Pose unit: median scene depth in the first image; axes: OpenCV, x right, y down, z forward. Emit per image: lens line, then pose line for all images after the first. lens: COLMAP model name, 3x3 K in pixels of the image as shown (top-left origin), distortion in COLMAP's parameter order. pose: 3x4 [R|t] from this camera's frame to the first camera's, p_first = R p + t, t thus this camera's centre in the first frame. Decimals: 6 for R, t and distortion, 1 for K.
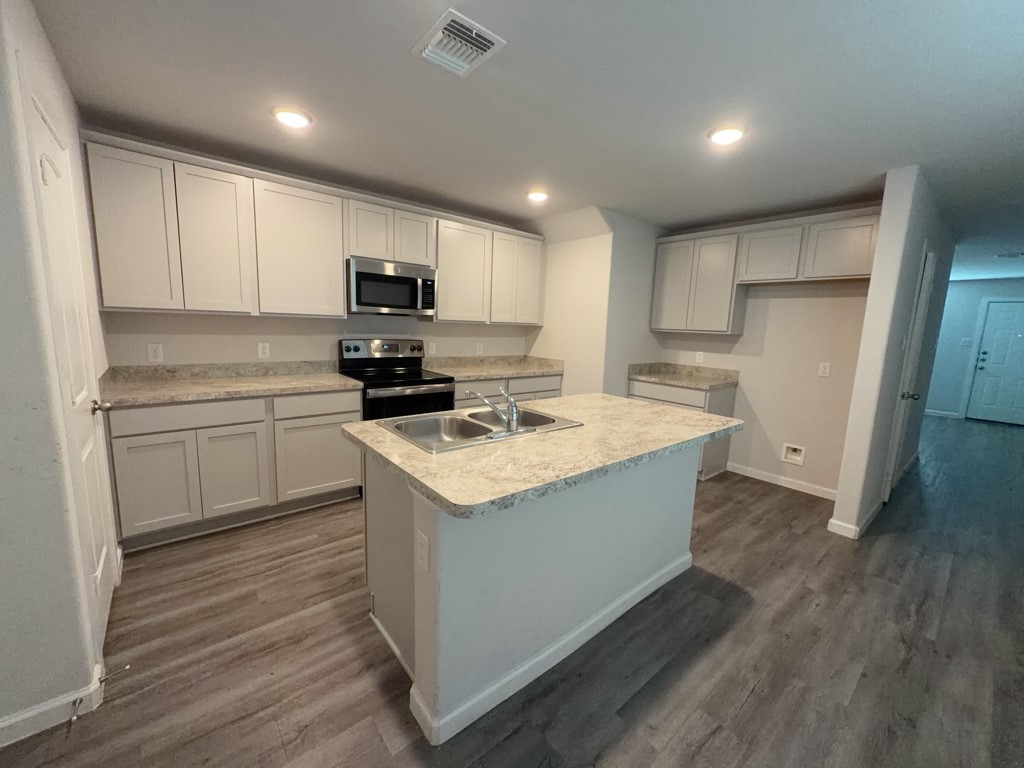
lens RADIAL K [[409.1, 0, 514.4], [0, 409.1, 384.8], [0, 0, 1]] dist [-0.002593, 0.000926]
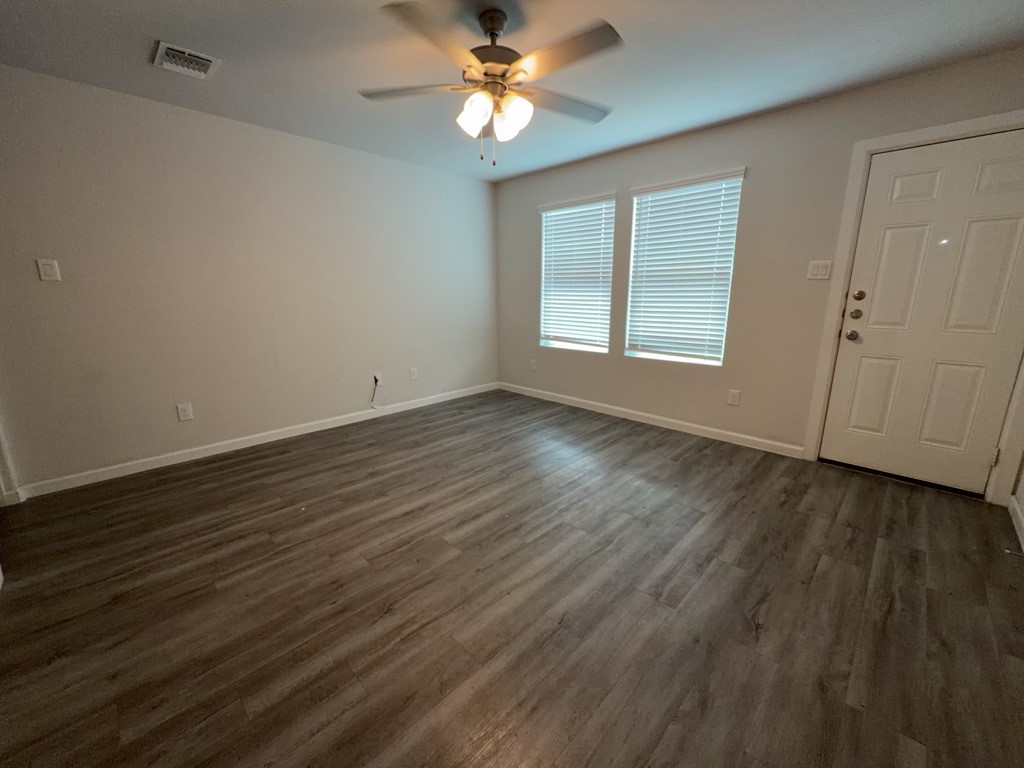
lens RADIAL K [[409.1, 0, 509.3], [0, 409.1, 383.7], [0, 0, 1]] dist [-0.002593, 0.000926]
pose [[0.995951, -0.057232, 0.069323, 0.789780], [0.052200, 0.996013, 0.072337, -0.040520], [-0.073186, -0.068426, 0.994968, 0.634836]]
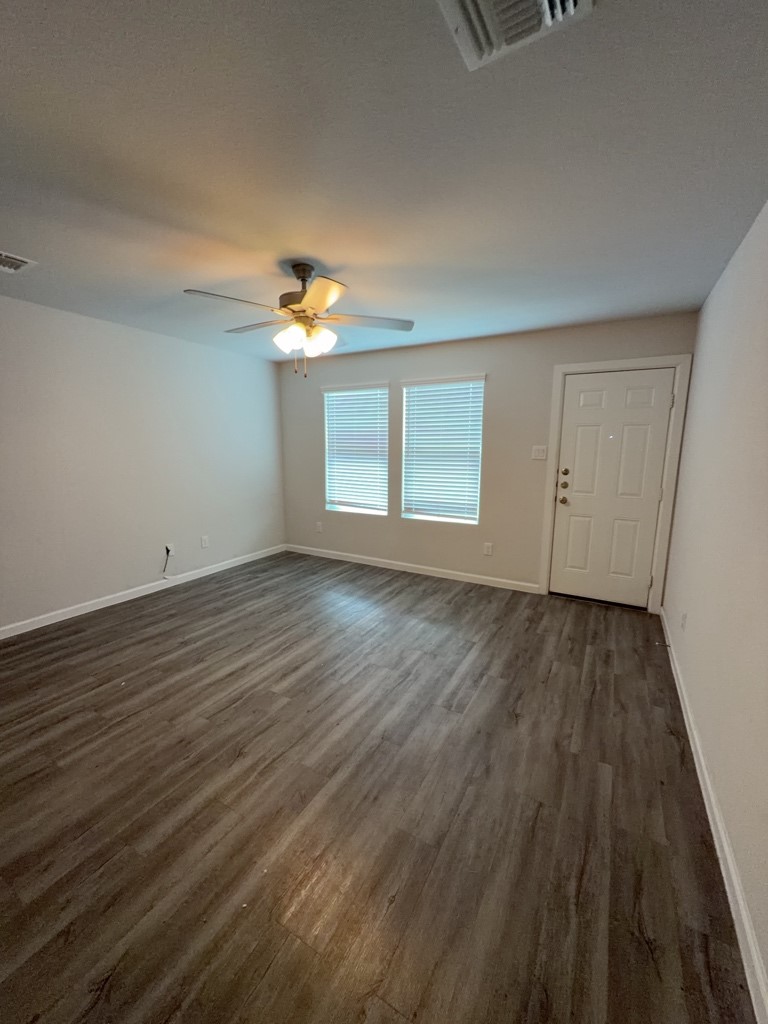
lens RADIAL K [[409.1, 0, 382.3], [0, 409.1, 512.6], [0, 0, 1]] dist [-0.002593, 0.000926]
pose [[0.940703, -0.086530, 0.328011, 0.744418], [0.080647, 0.996244, 0.031526, -0.060869], [-0.329507, -0.003203, 0.944148, 0.573537]]
